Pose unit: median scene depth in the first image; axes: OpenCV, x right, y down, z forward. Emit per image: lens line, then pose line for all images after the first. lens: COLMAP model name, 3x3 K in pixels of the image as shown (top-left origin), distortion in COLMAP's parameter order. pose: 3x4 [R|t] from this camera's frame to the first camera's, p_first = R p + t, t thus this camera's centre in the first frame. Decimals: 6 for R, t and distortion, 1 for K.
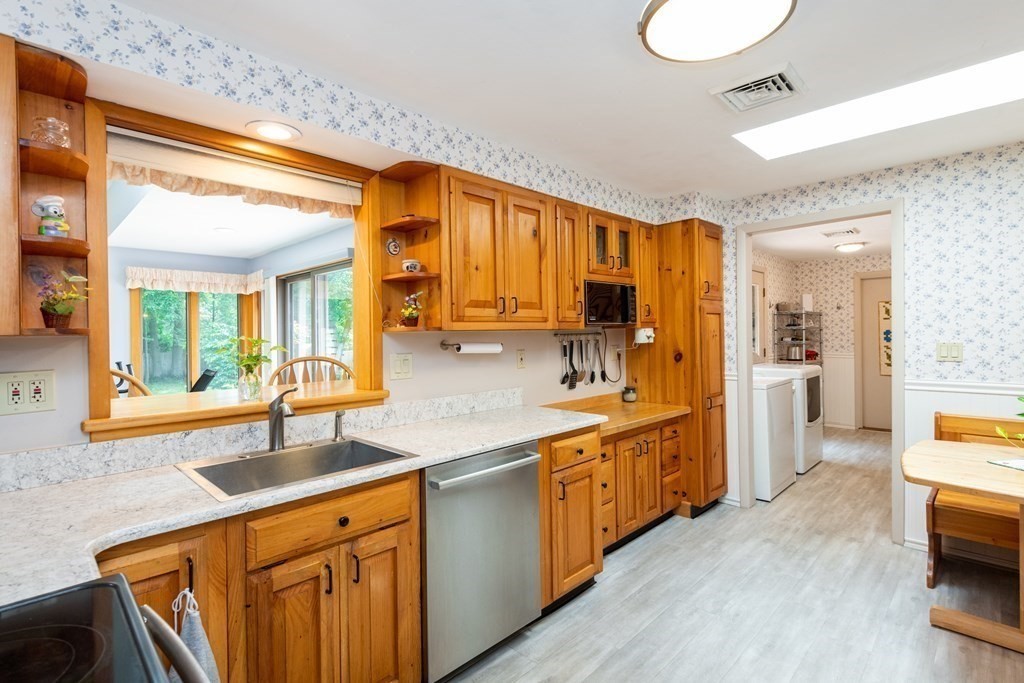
lens RADIAL K [[487.2, 0, 513.2], [0, 487.2, 331.9], [0, 0, 1]] dist [0.002446, 0.000343]
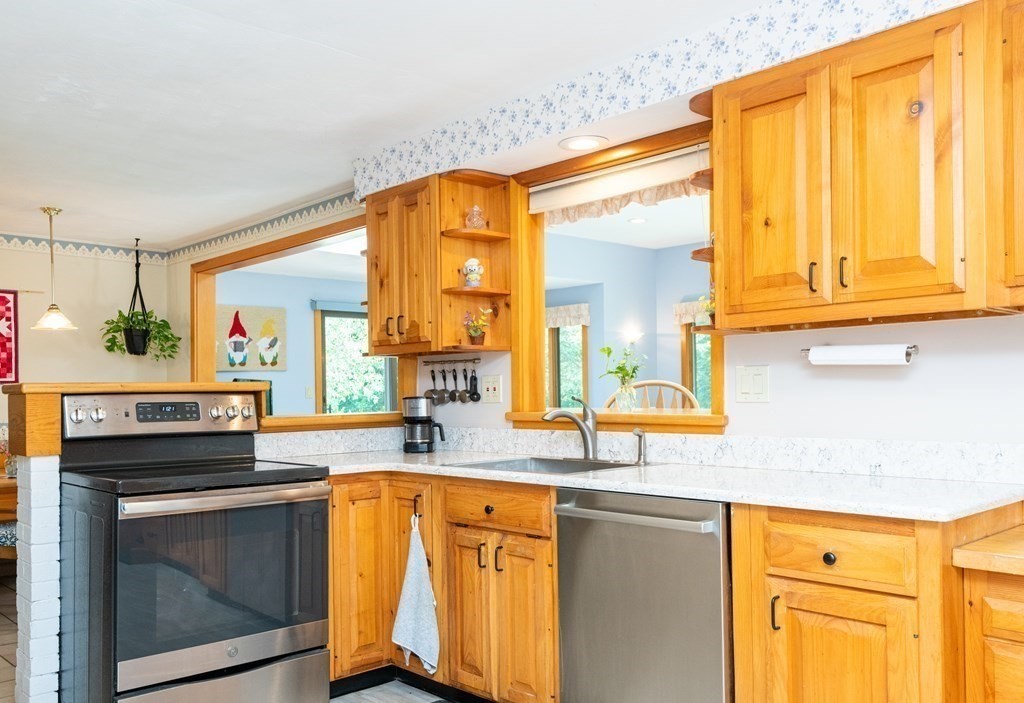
lens RADIAL K [[857.6, 0, 512.6], [0, 857.6, 355.9], [0, 0, 1]] dist [-0.011017, 0.002527]
pose [[-0.050376, -0.036355, -0.998068, 1.023132], [0.006480, 0.999304, -0.036727, 0.076442], [0.998709, -0.008318, -0.050105, 0.748957]]
